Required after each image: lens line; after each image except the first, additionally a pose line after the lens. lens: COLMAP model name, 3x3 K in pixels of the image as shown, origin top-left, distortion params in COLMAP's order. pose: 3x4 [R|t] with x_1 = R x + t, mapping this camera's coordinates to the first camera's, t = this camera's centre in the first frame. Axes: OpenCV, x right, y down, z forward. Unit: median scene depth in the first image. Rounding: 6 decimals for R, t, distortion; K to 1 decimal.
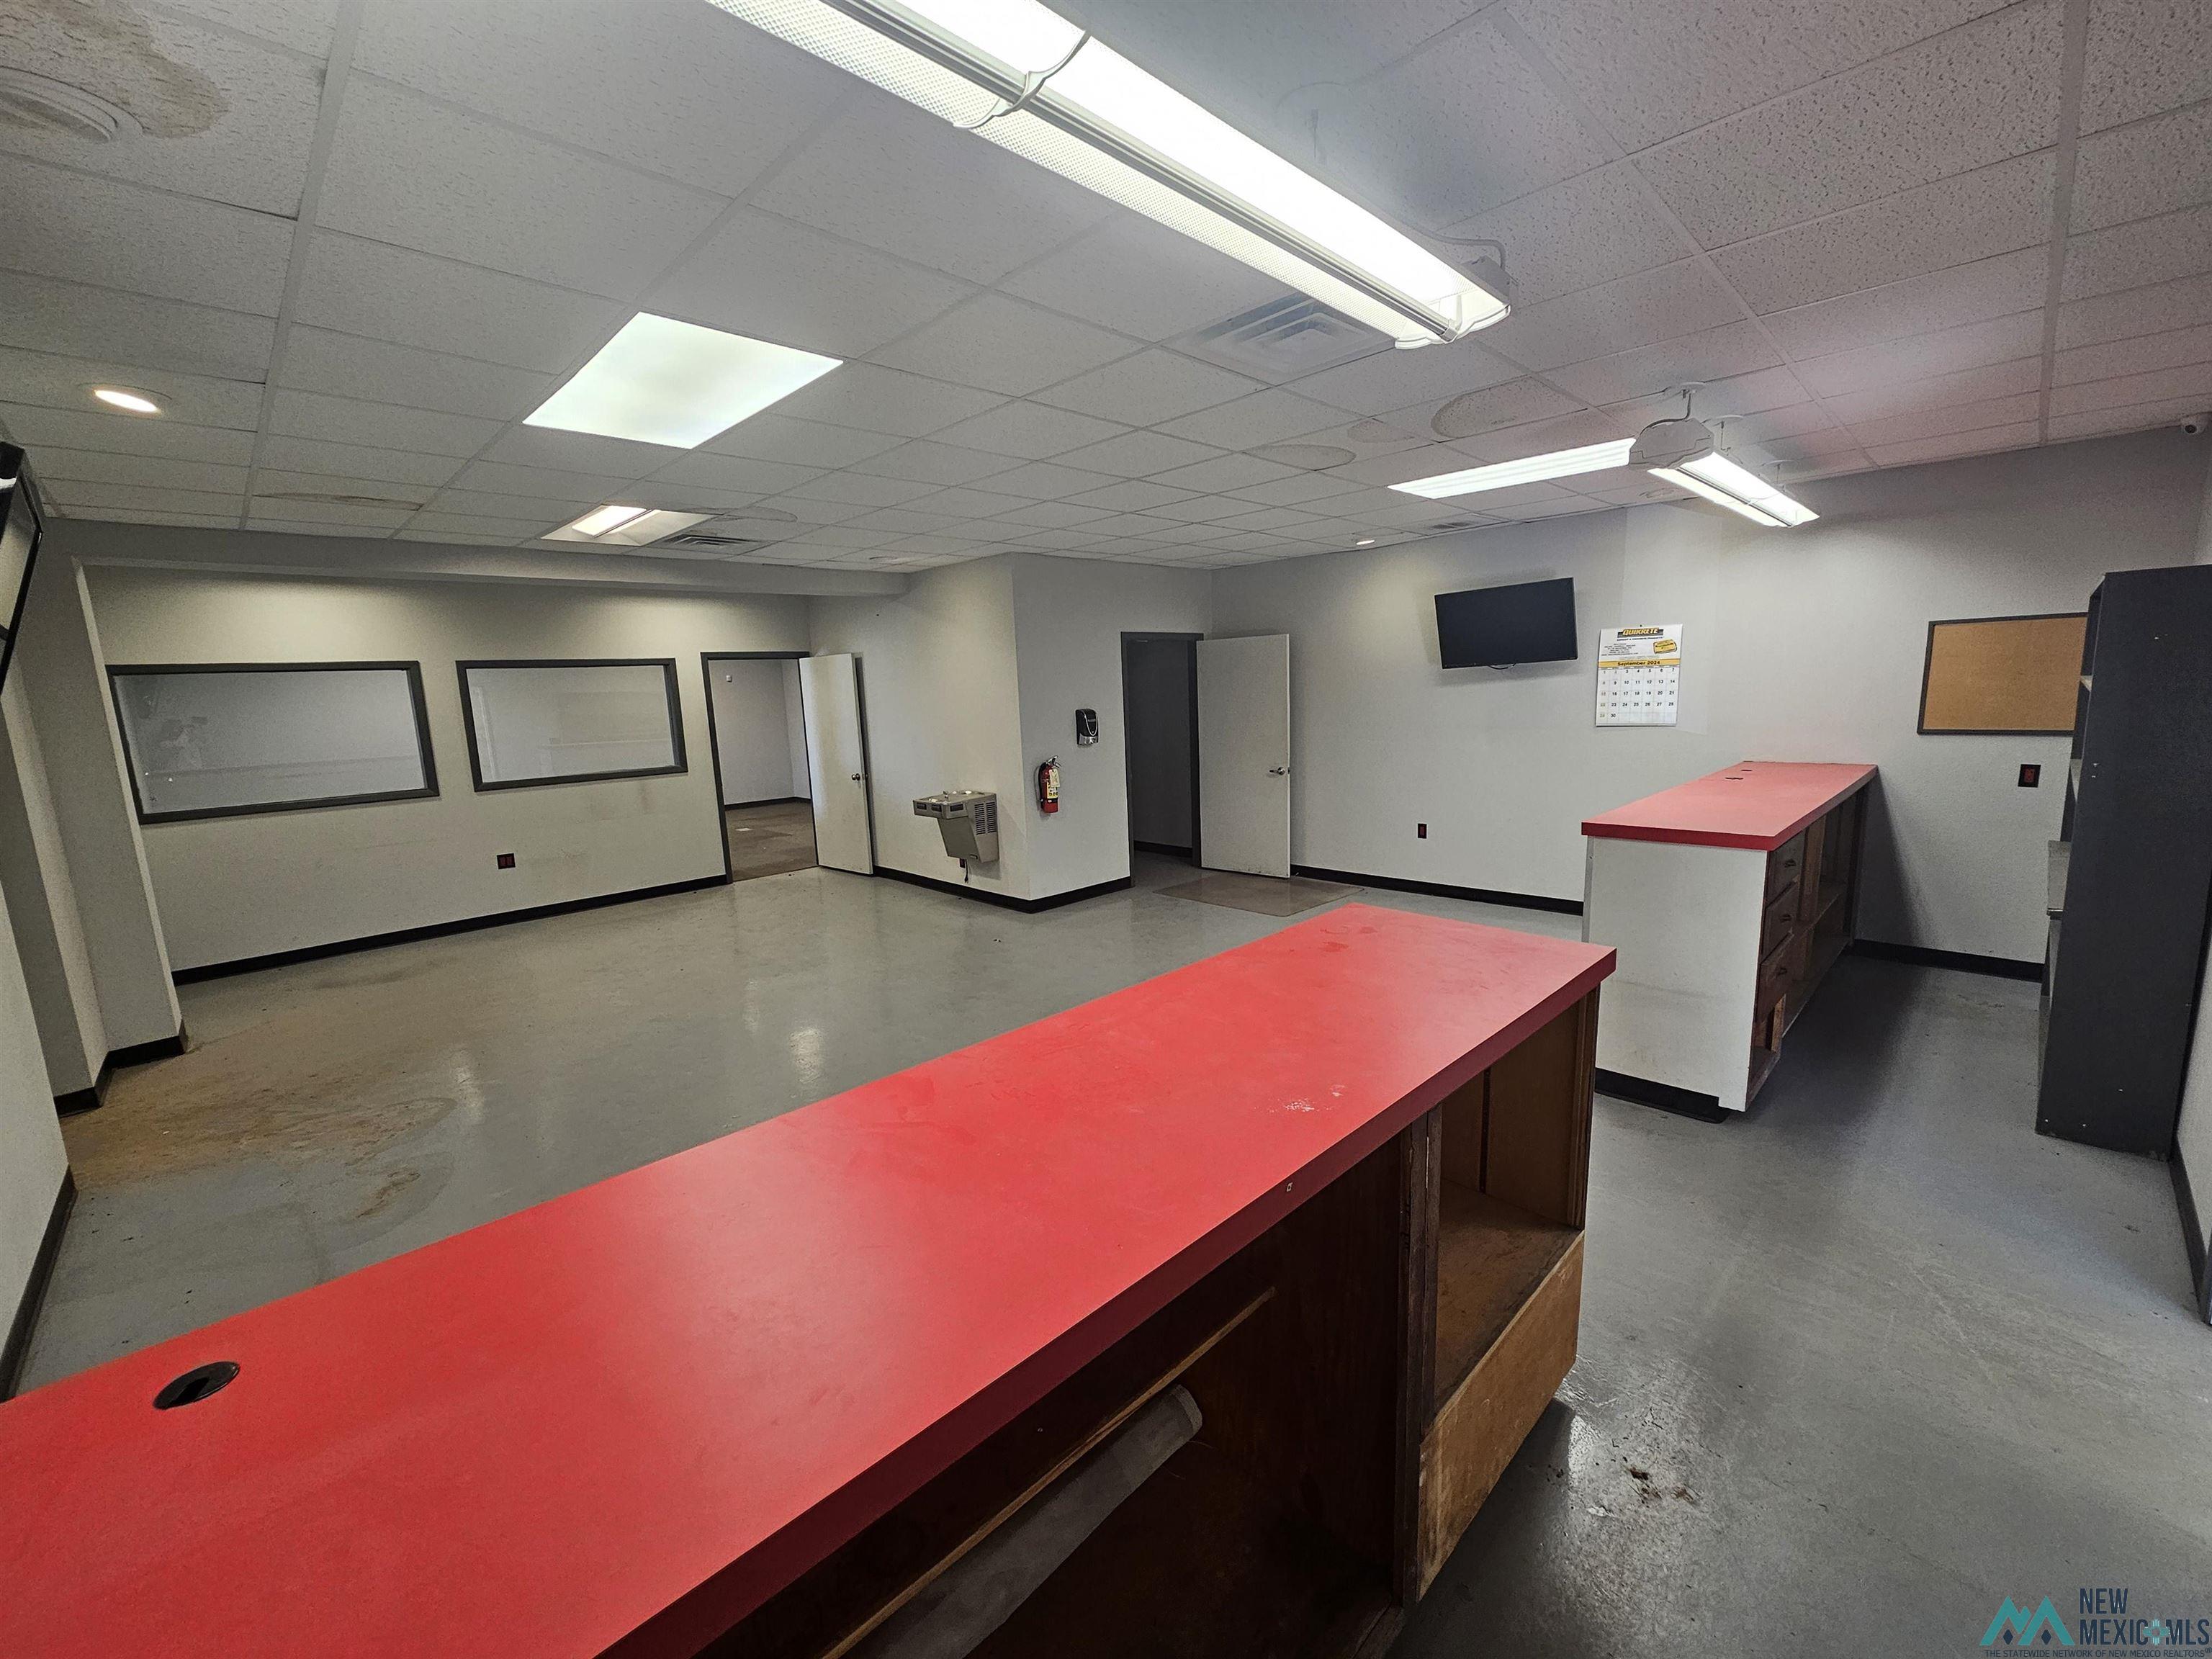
lens RADIAL K [[906.7, 0, 1102.7], [0, 906.7, 836.2], [0, 0, 1]] dist [0.000022, 0.000246]
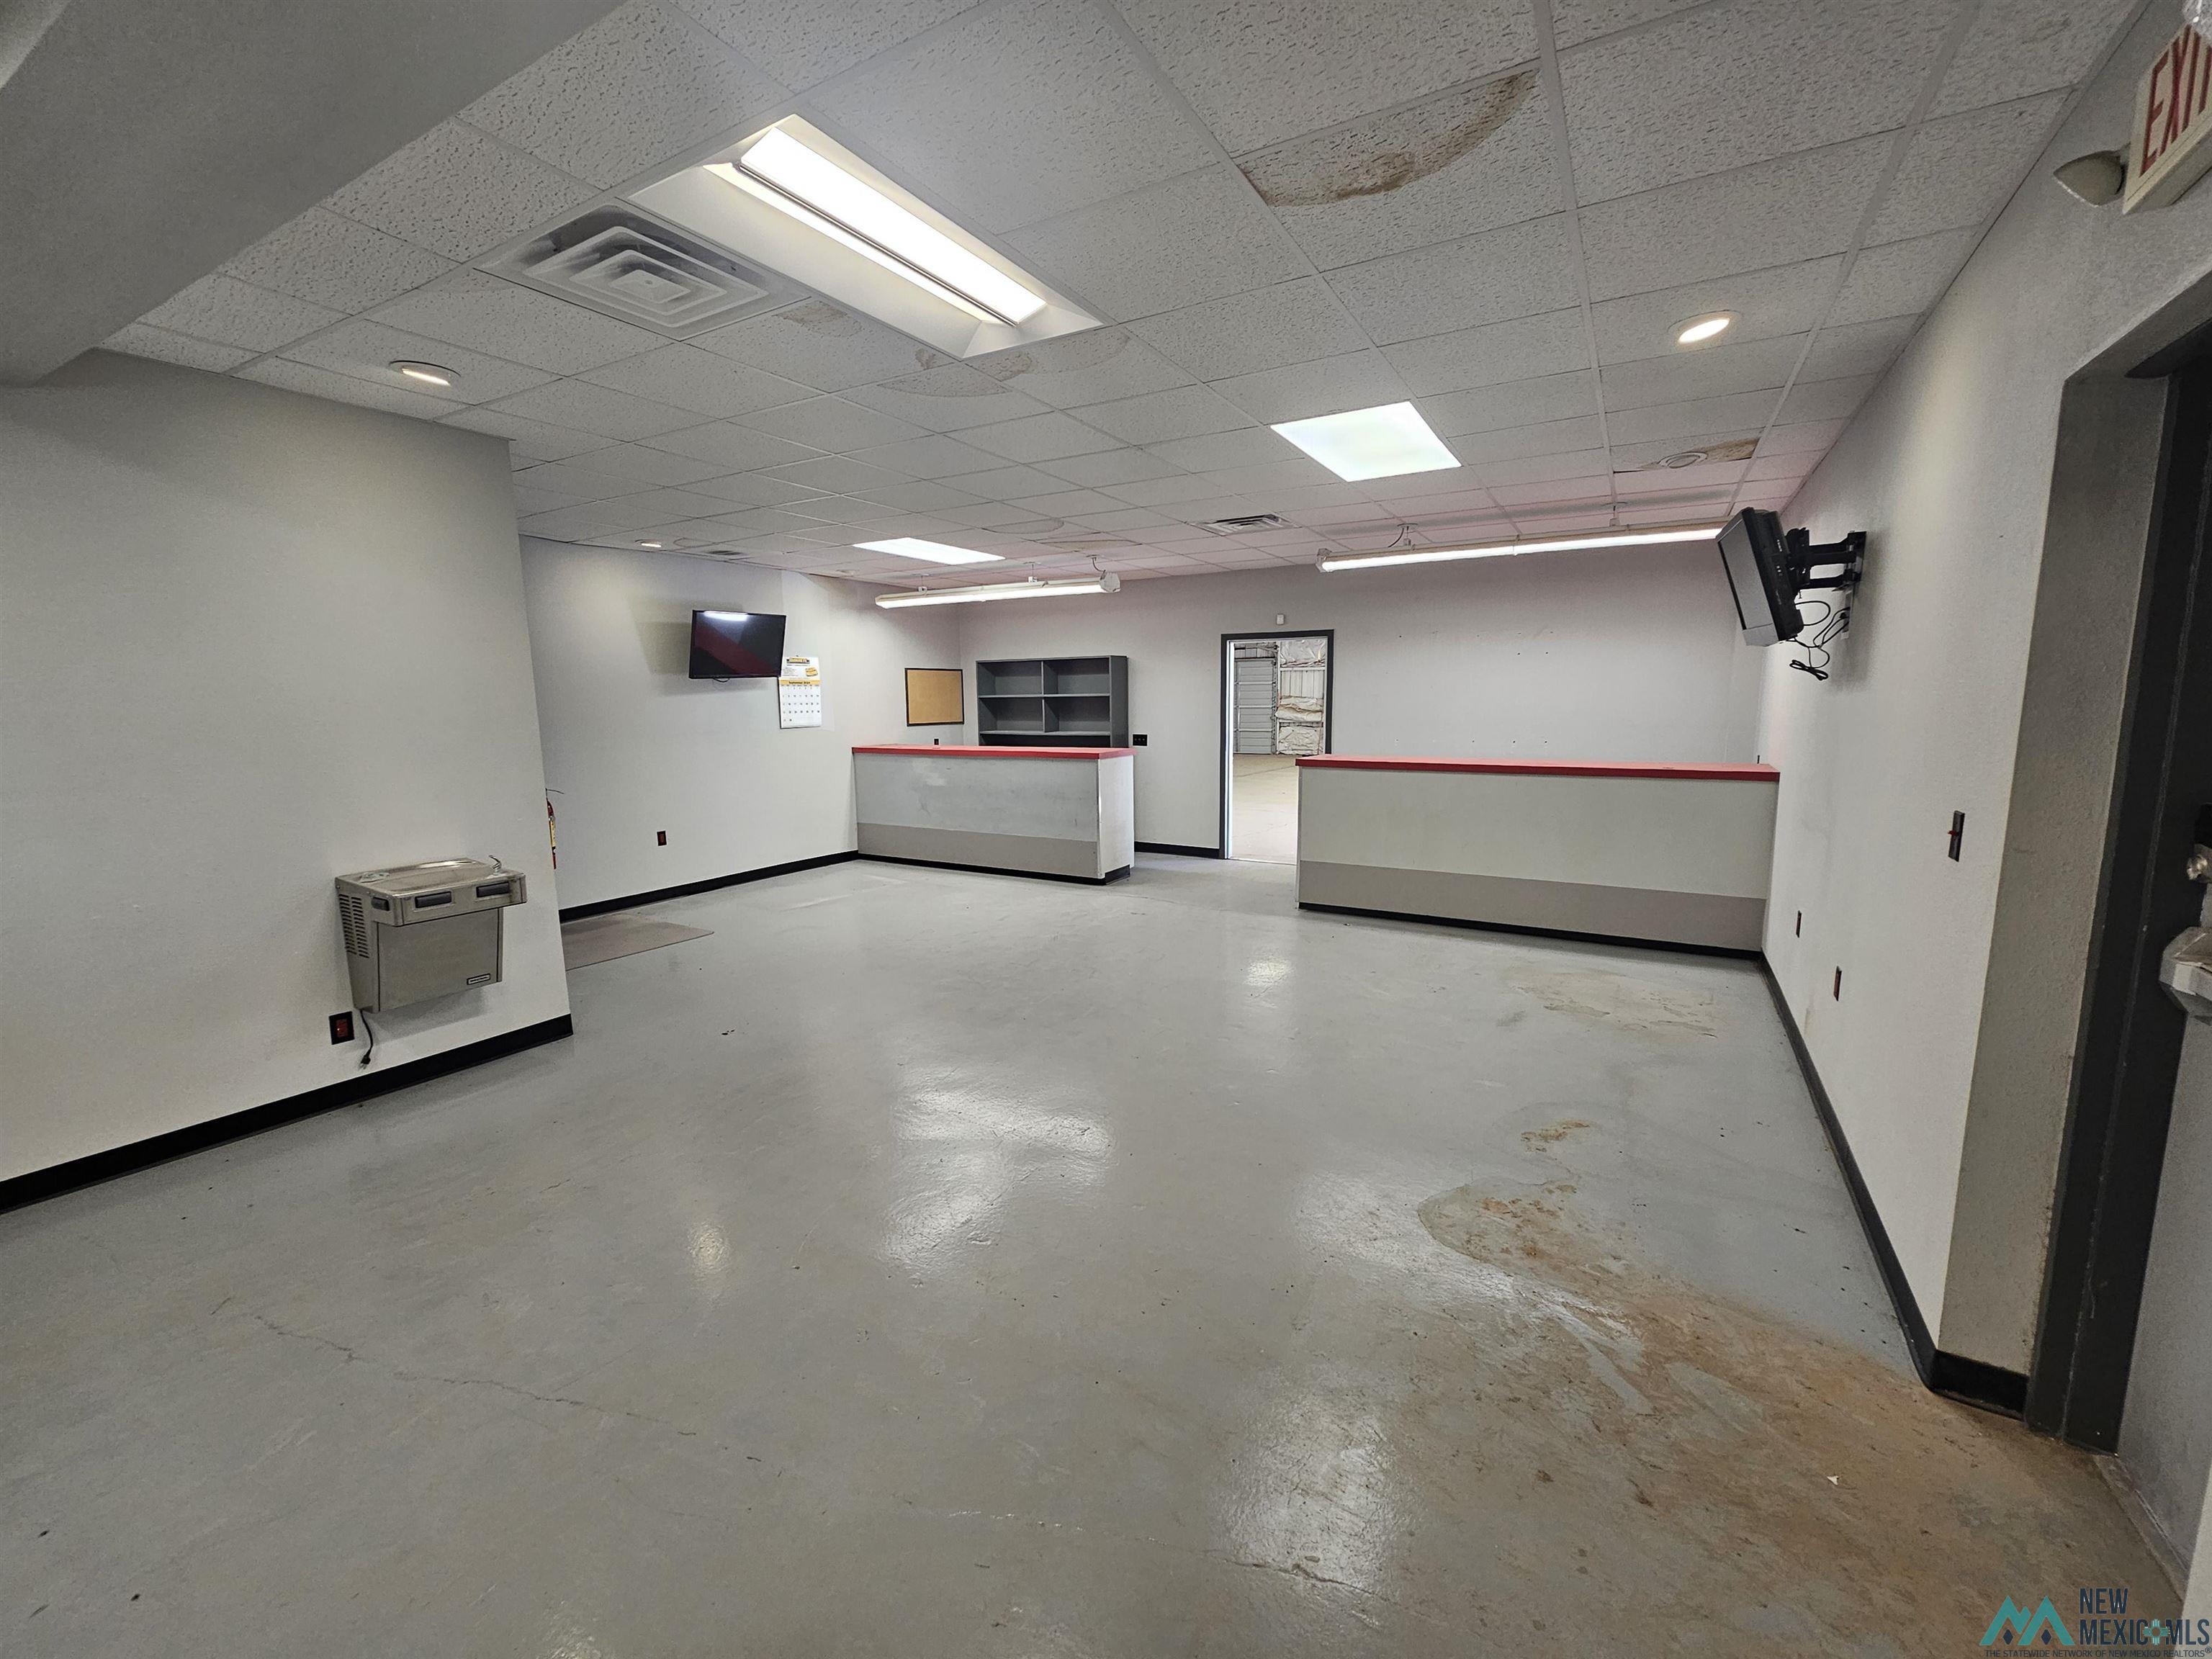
lens RADIAL K [[906.7, 0, 1105.8], [0, 906.7, 832.7], [0, 0, 1]] dist [0.000022, 0.000246]
pose [[-0.262042, -0.101688, 0.959684, -0.905485], [0.174452, 0.973059, 0.150739, -0.094593], [-0.949158, 0.206919, -0.237243, 0.937666]]
